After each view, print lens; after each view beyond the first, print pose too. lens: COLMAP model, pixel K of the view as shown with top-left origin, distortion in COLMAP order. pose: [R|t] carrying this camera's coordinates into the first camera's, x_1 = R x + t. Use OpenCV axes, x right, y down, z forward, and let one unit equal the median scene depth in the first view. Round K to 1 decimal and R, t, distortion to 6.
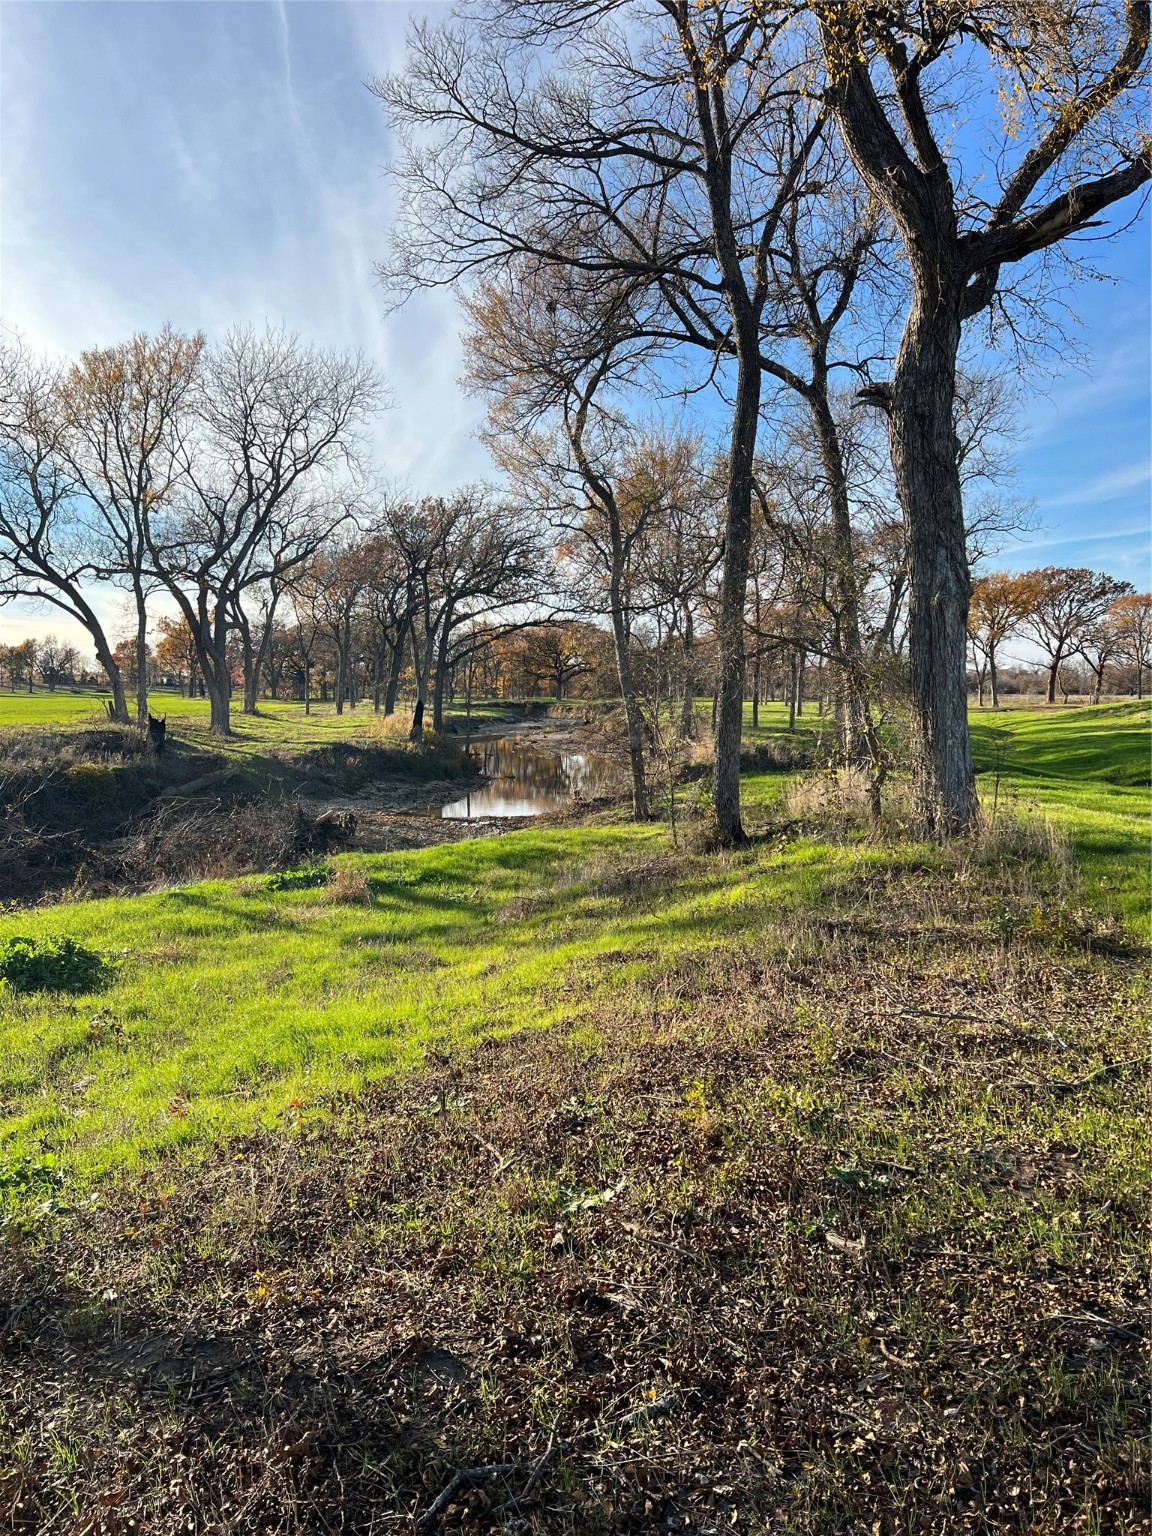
lens RADIAL K [[1153.2, 0, 575.1], [0, 1153.2, 789.6], [0, 0, 1]] dist [0.051902, -0.058108]
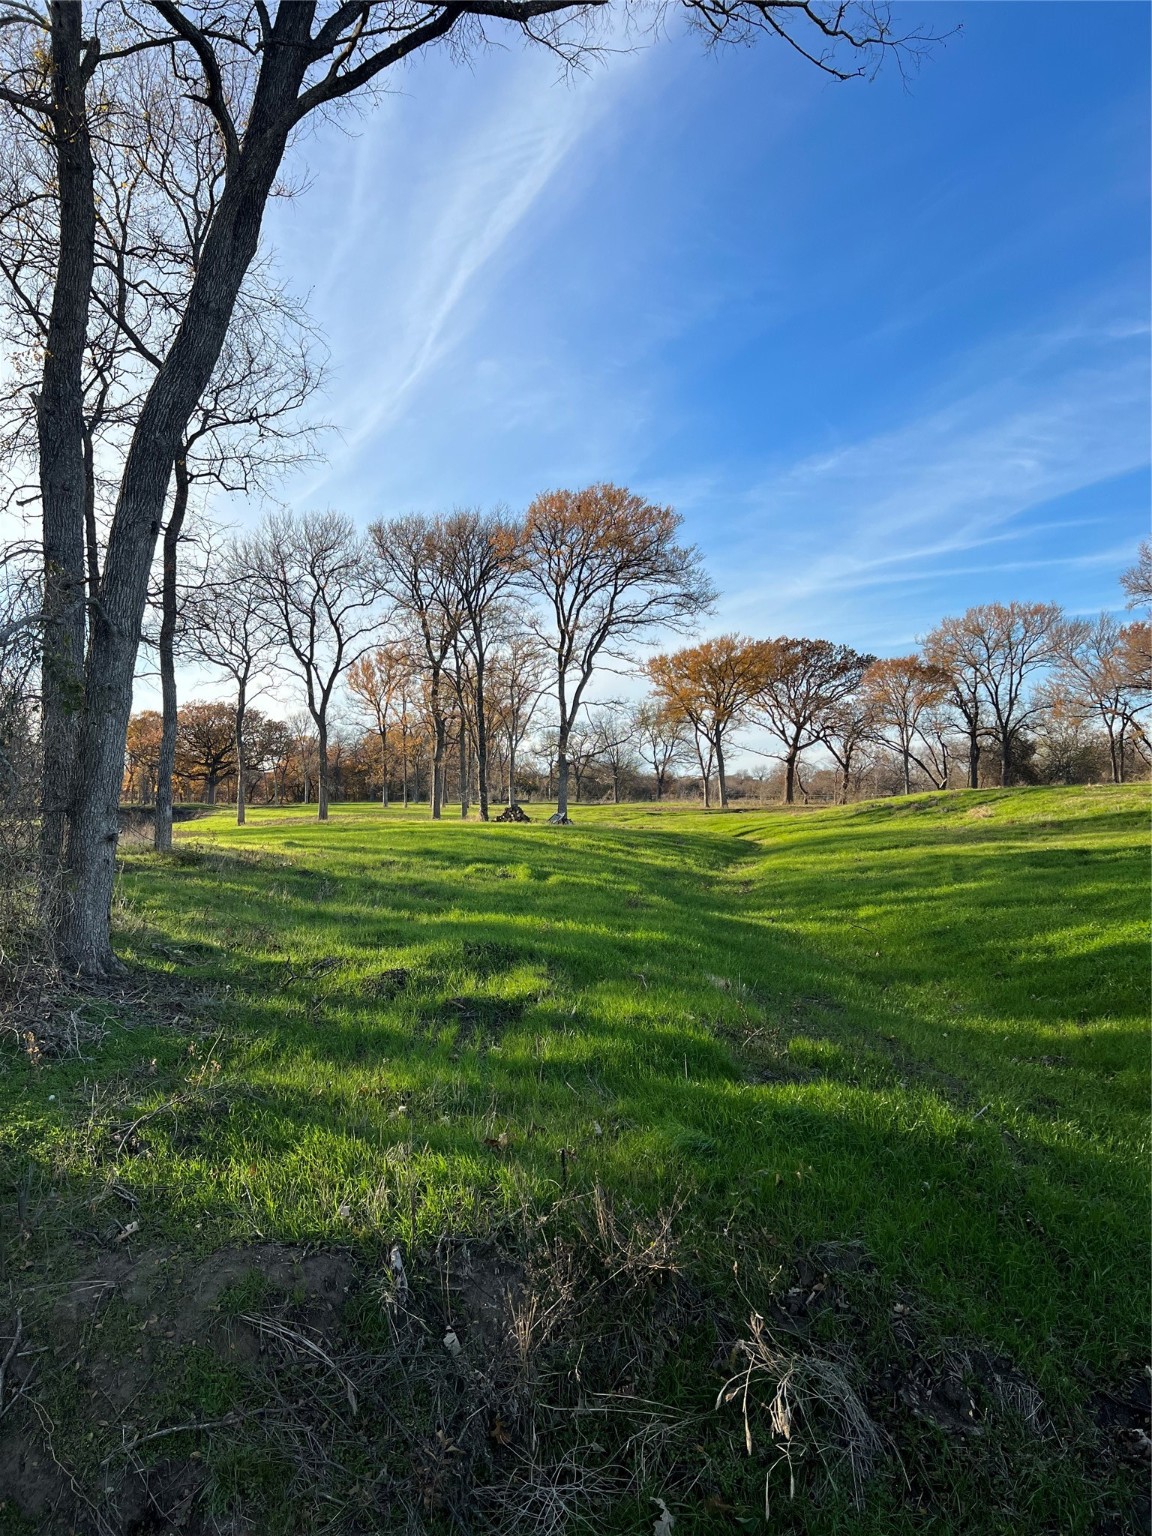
lens RADIAL K [[1153.2, 0, 560.5], [0, 1153.2, 780.8], [0, 0, 1]] dist [0.051902, -0.058108]
pose [[0.978781, -0.002314, 0.204897, 0.096721], [0.023113, 0.994802, -0.099175, -0.015421], [-0.203603, 0.101807, 0.973746, 0.271057]]
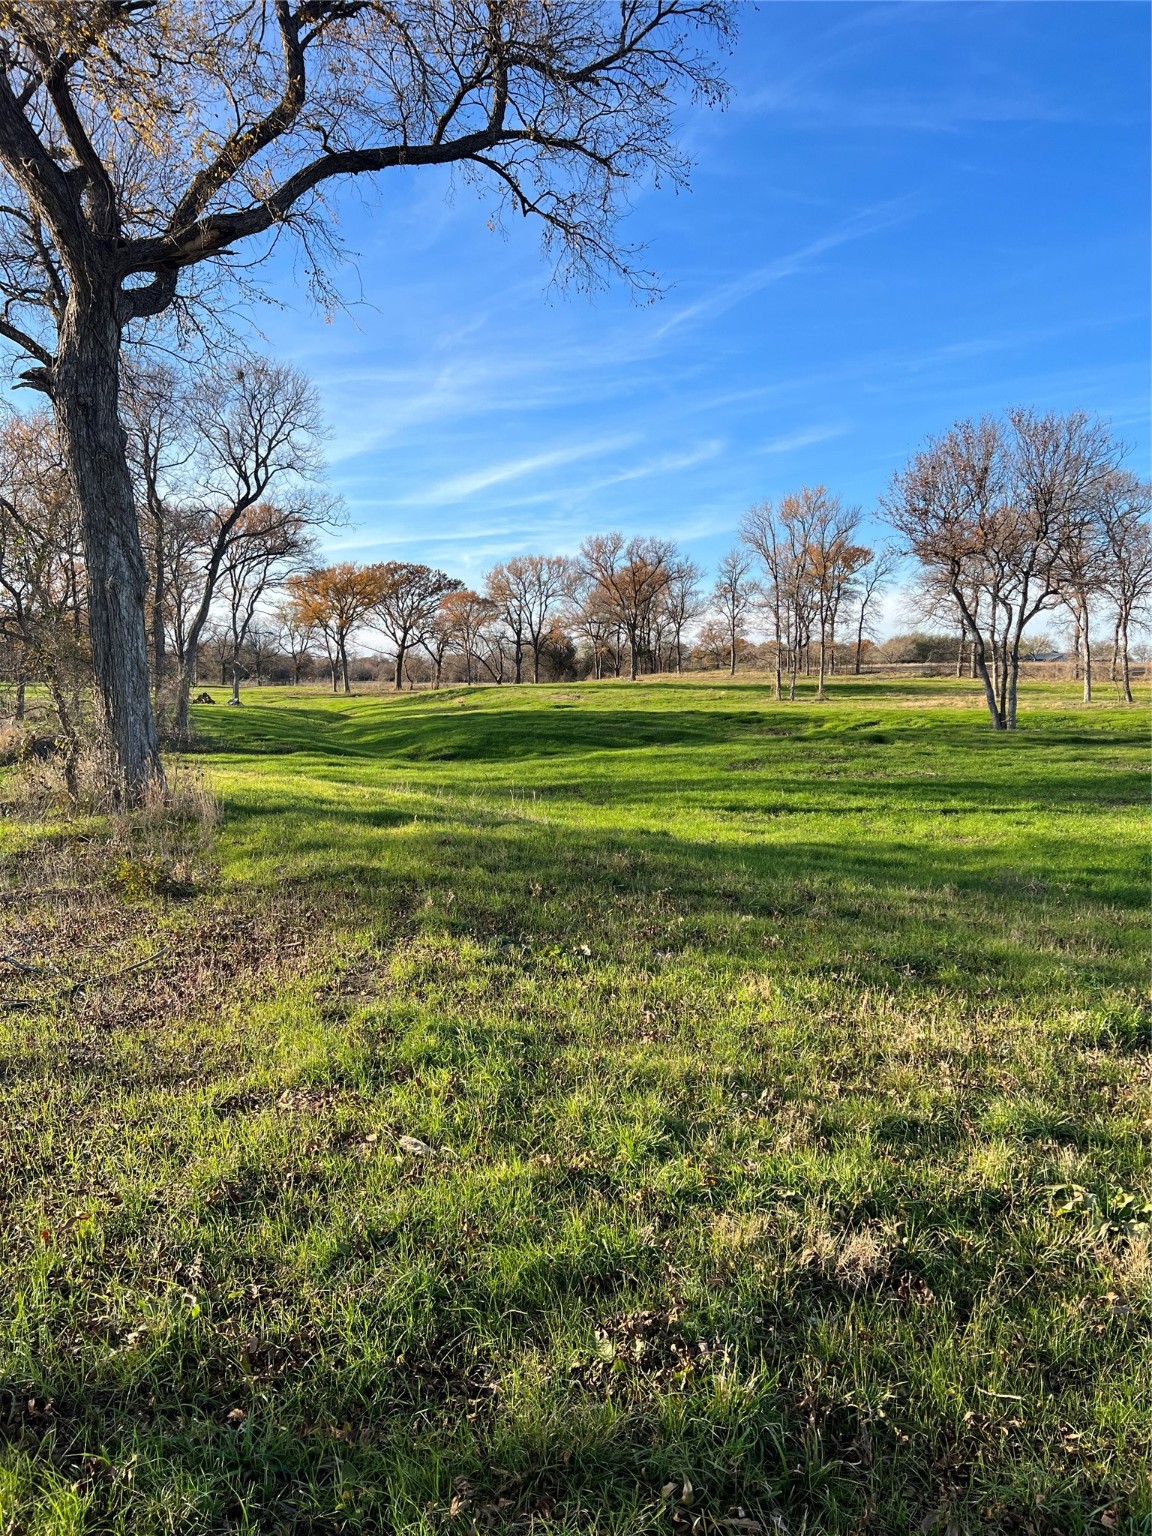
lens RADIAL K [[1153.2, 0, 590.5], [0, 1153.2, 804.9], [0, 0, 1]] dist [0.051902, -0.058108]
pose [[0.859376, -0.053990, 0.508486, 0.013070], [0.041582, 0.998496, 0.035741, 0.001557], [-0.509651, -0.009571, 0.860328, -0.012337]]
